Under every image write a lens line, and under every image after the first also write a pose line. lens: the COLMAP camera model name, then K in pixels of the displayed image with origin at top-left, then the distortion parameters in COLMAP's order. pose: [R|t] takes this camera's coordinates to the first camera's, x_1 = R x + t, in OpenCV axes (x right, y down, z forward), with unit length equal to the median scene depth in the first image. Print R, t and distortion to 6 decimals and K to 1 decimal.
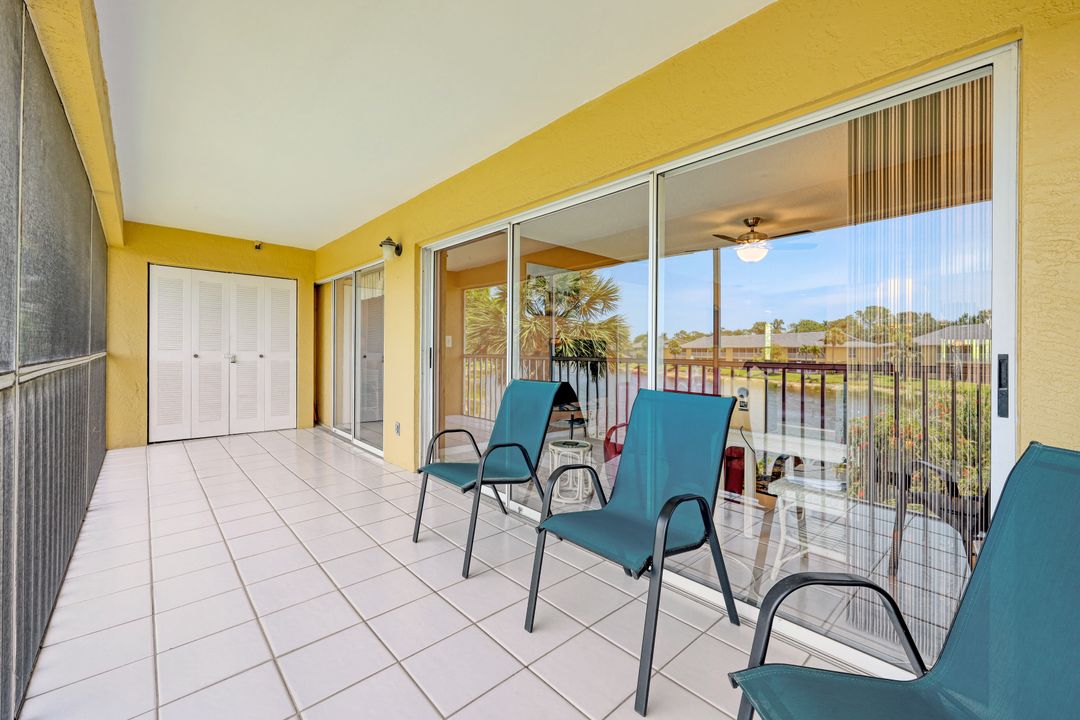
lens RADIAL K [[443.8, 0, 536.8], [0, 443.8, 354.1], [0, 0, 1]] dist [0.000484, -0.000452]
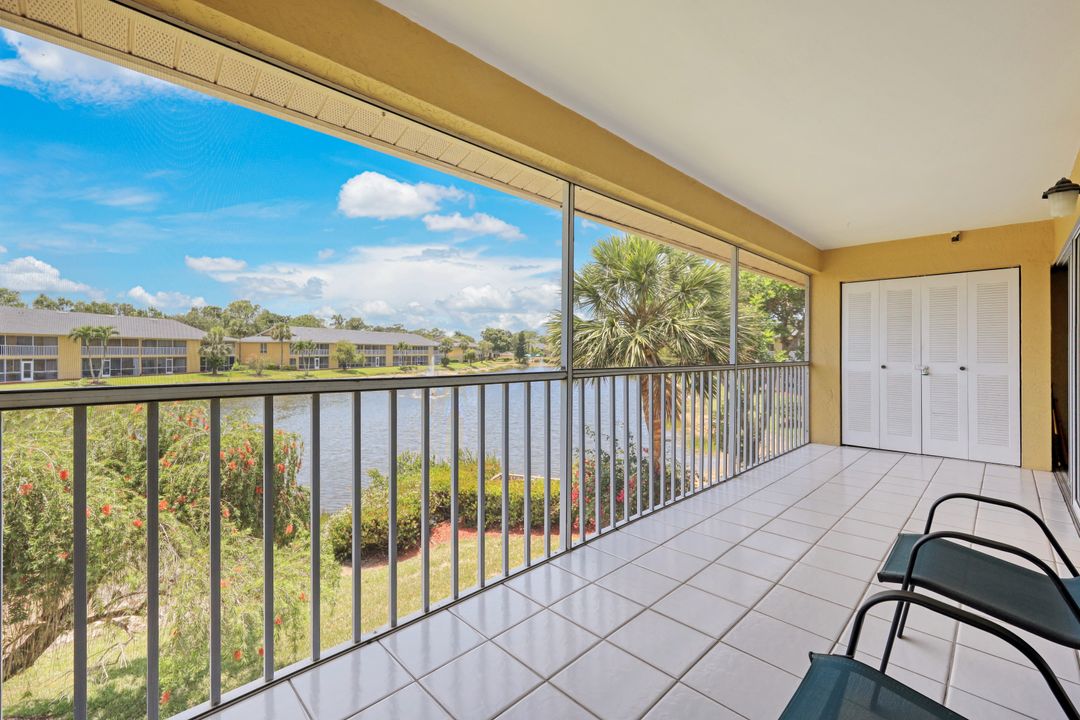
lens RADIAL K [[443.8, 0, 536.8], [0, 443.8, 354.1], [0, 0, 1]] dist [0.000484, -0.000452]
pose [[0.022784, -0.010731, -0.999683, 0.208433], [-0.012318, 0.999863, -0.011013, -0.003325], [0.999665, 0.012565, 0.022649, 0.200772]]
